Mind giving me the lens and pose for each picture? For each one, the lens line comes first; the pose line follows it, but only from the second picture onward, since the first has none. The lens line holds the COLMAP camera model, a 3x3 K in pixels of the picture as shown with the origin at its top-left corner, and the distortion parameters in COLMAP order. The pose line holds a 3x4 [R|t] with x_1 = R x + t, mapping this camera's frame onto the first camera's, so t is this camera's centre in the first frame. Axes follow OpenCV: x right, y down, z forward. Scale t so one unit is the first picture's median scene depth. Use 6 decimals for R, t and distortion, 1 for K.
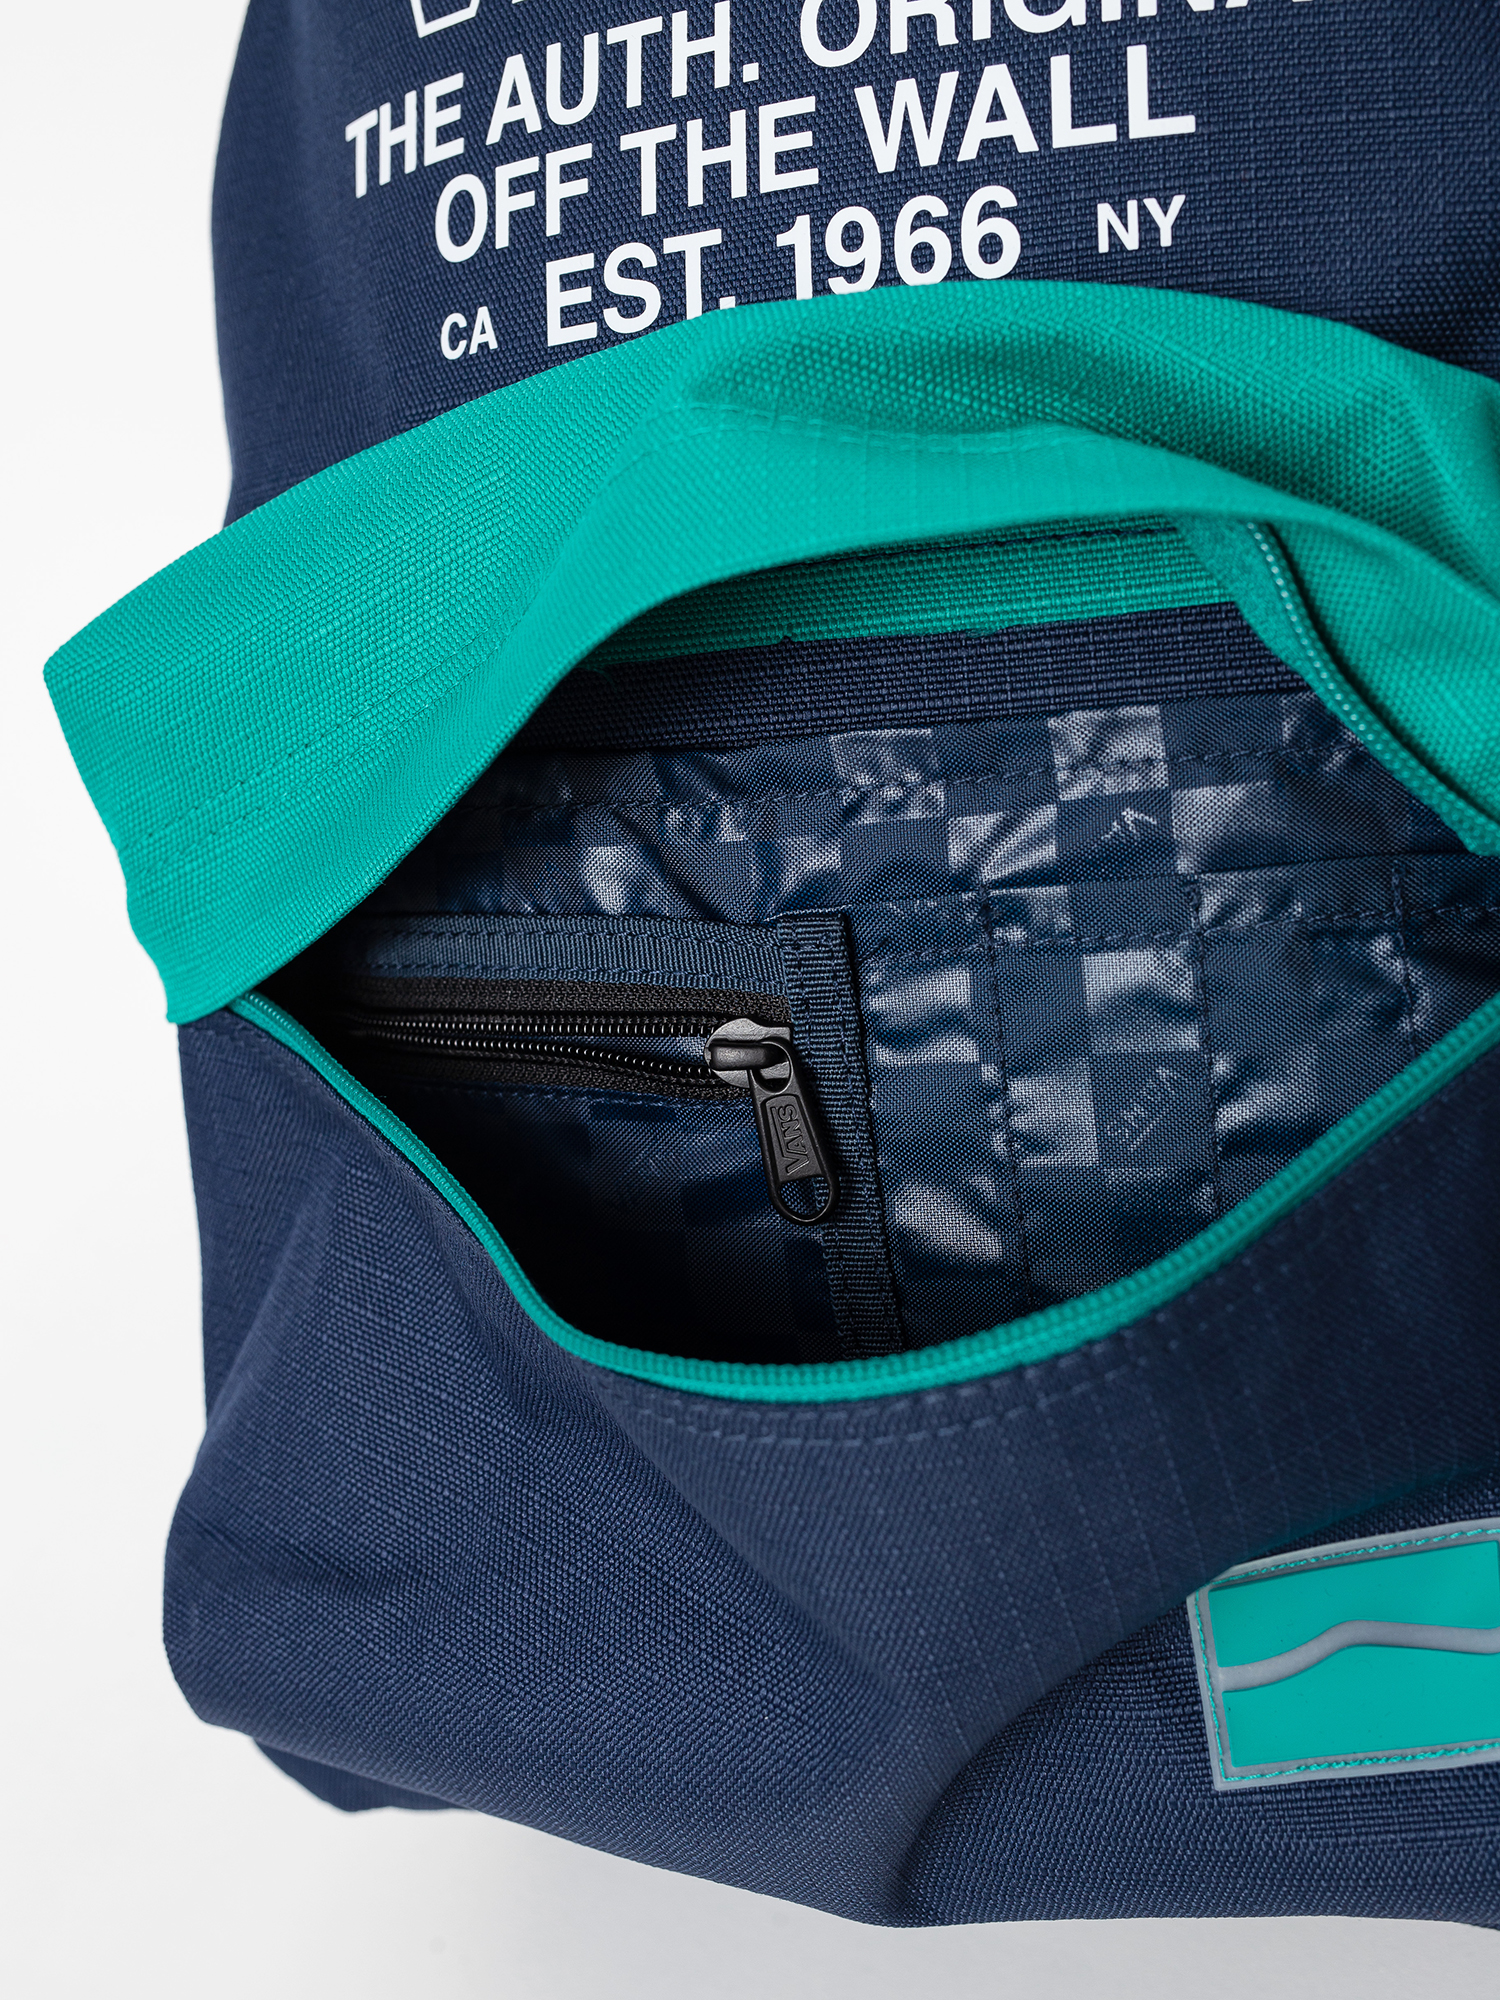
lens RADIAL K [[2921.4, 0, 750.0], [0, 2921.4, 1000.0], [0, 0, 1]] dist [-0.026978, 0.052572]
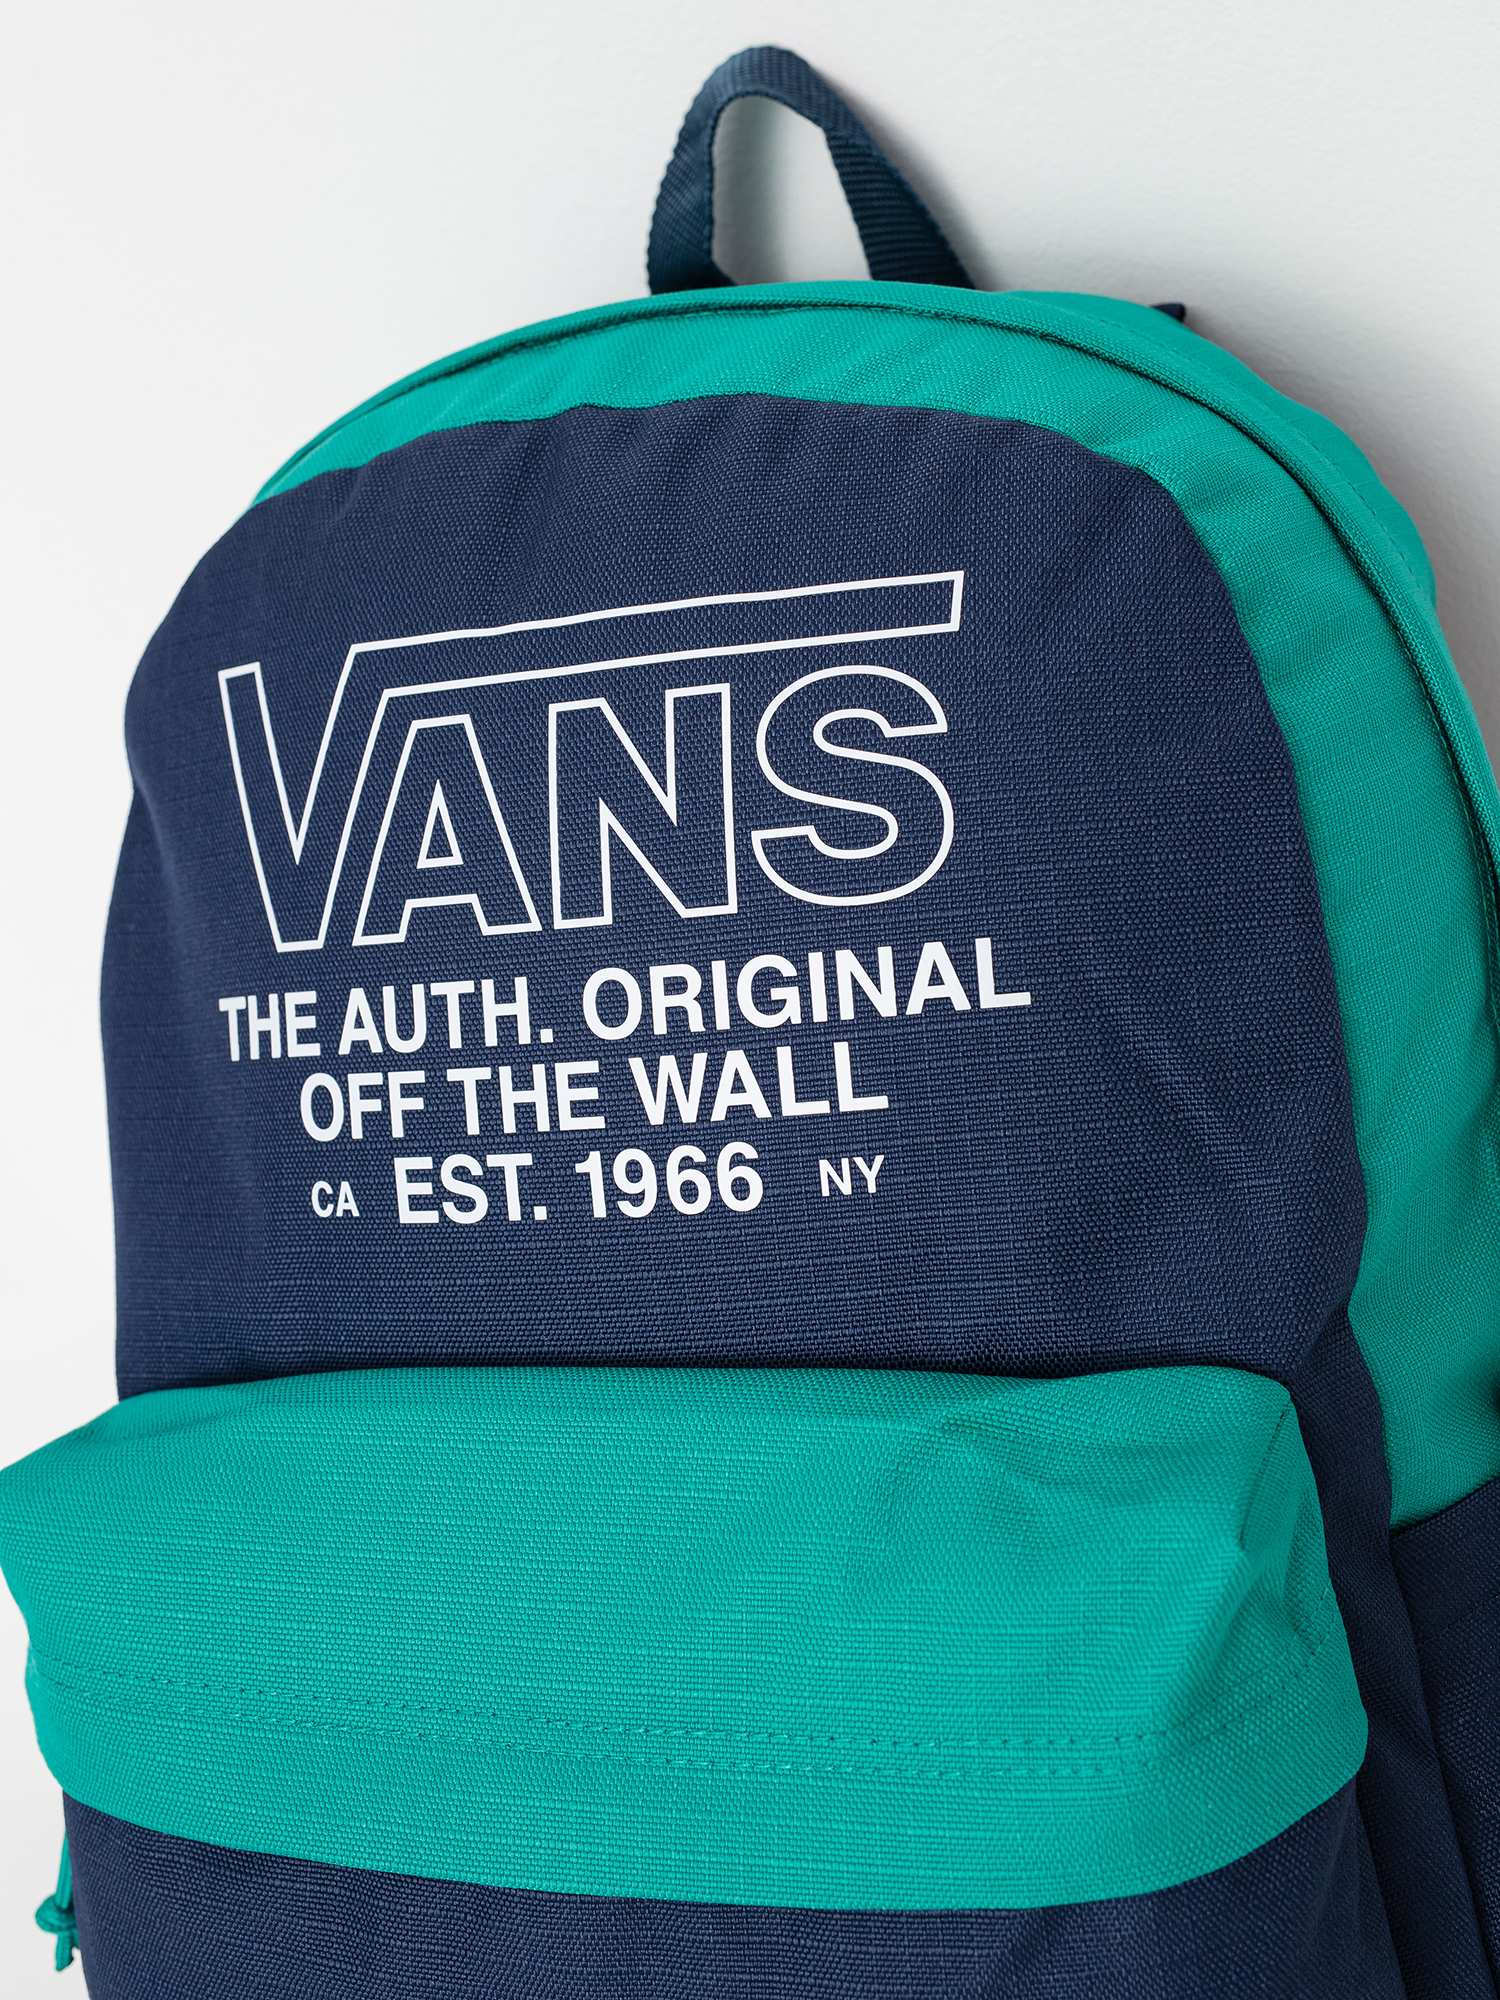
lens RADIAL K [[2921.4, 0, 750.0], [0, 2921.4, 1000.0], [0, 0, 1]] dist [-0.026978, 0.052572]
pose [[0.995533, -0.066459, 0.067061, 0.004210], [0.065202, 0.997656, 0.020764, -0.352912], [-0.068284, -0.016299, 0.997533, -0.295571]]
